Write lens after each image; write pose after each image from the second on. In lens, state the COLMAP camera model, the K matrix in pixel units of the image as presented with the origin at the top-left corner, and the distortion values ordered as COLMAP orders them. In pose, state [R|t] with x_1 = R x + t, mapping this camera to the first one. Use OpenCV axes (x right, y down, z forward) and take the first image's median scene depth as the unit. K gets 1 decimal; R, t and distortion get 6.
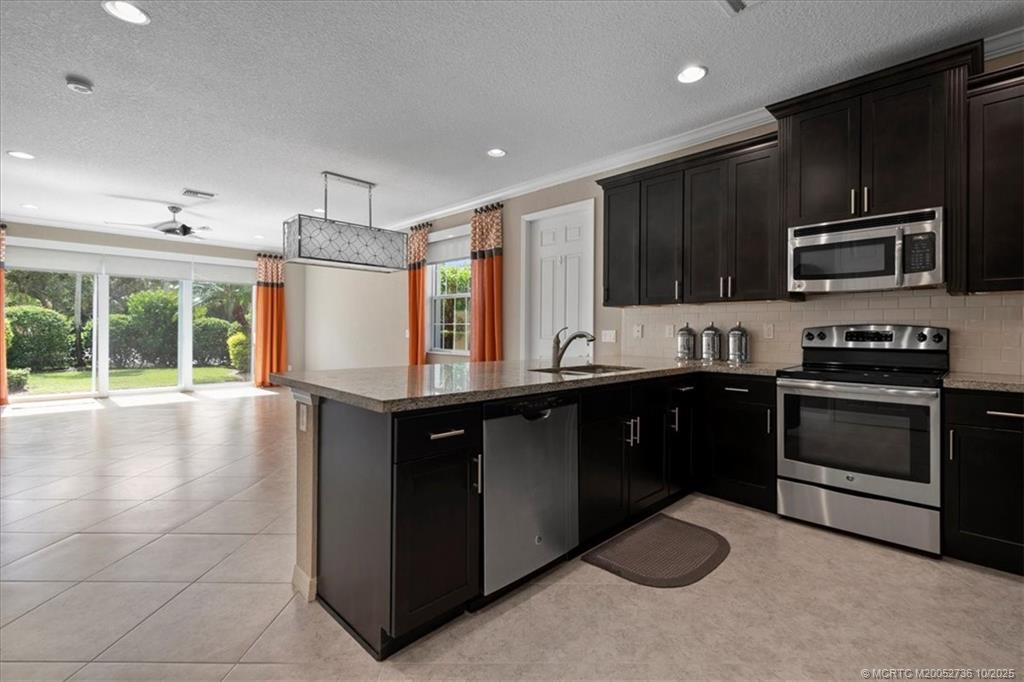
lens RADIAL K [[462.9, 0, 521.1], [0, 462.9, 328.2], [0, 0, 1]] dist [0.004817, -0.000491]
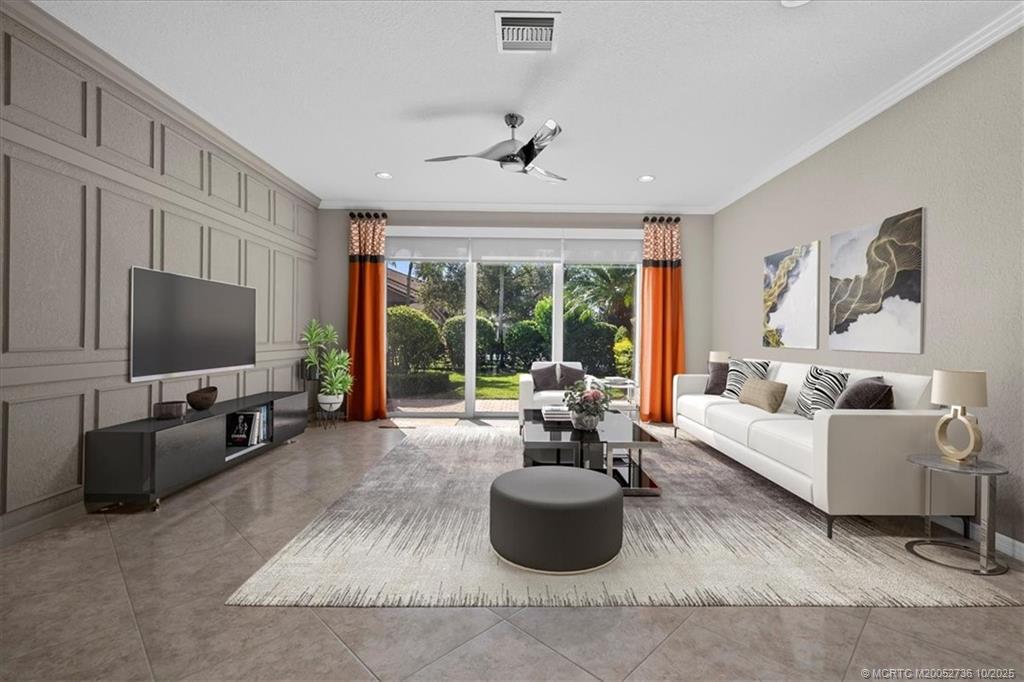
lens RADIAL K [[462.9, 0, 527.1], [0, 462.9, 336.2], [0, 0, 1]] dist [0.004817, -0.000491]
pose [[0.721087, 0.003811, -0.692834, -0.381609], [-0.002097, 0.999992, 0.003318, 0.008402], [0.692841, -0.000940, 0.721090, 0.675907]]
